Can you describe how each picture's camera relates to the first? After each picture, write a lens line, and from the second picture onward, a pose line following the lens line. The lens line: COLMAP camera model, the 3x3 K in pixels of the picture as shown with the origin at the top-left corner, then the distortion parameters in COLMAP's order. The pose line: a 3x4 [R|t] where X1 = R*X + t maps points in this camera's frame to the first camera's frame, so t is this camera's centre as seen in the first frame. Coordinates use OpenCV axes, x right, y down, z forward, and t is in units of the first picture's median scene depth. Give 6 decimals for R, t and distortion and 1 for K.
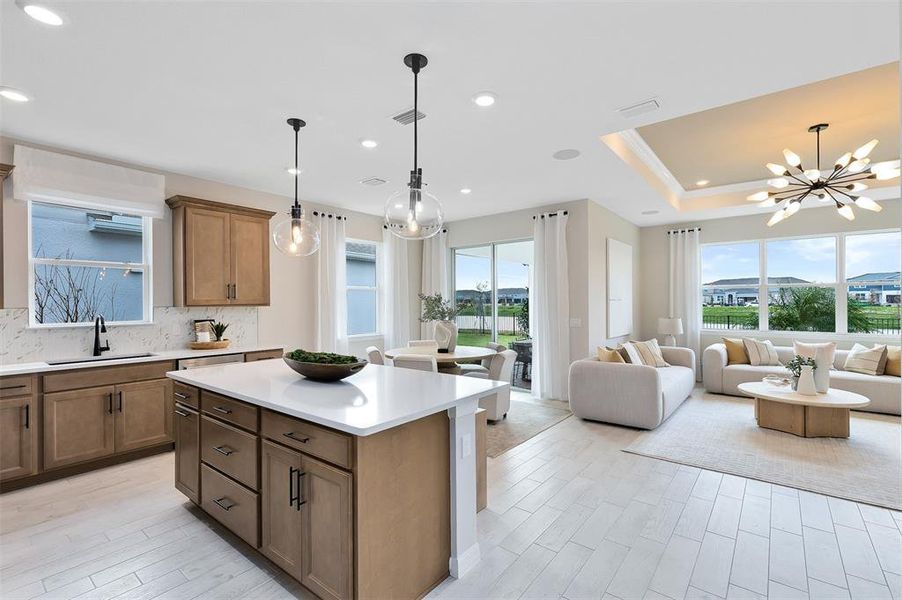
lens RADIAL K [[404.7, 0, 454.4], [0, 404.7, 301.8], [0, 0, 1]] dist [0.002700, -0.000591]
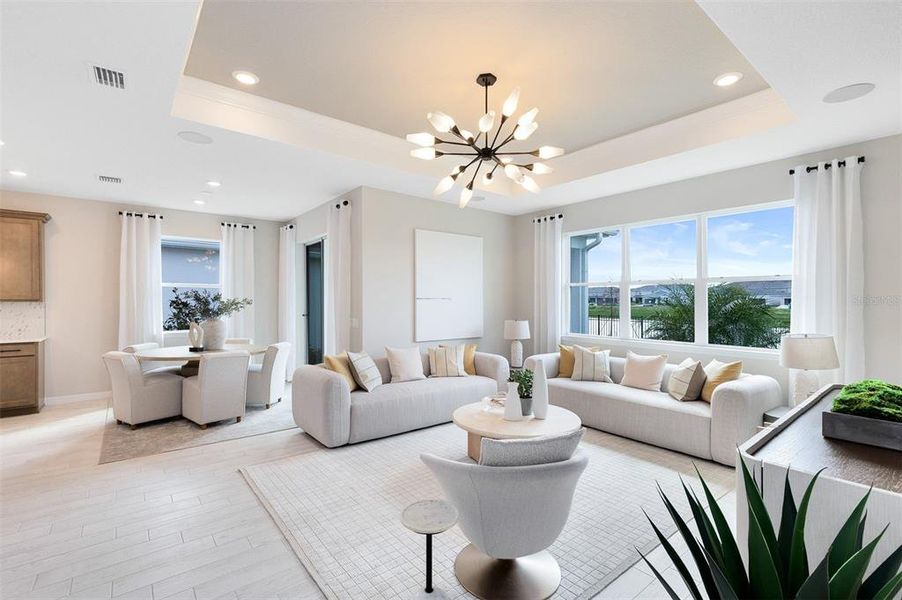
lens RADIAL K [[404.7, 0, 454.4], [0, 404.7, 301.8], [0, 0, 1]] dist [0.002700, -0.000591]
pose [[0.978561, 0.009485, -0.205740, 0.783535], [-0.008648, 0.999950, 0.004964, -0.003621], [0.205777, -0.003079, 0.978594, 0.172237]]
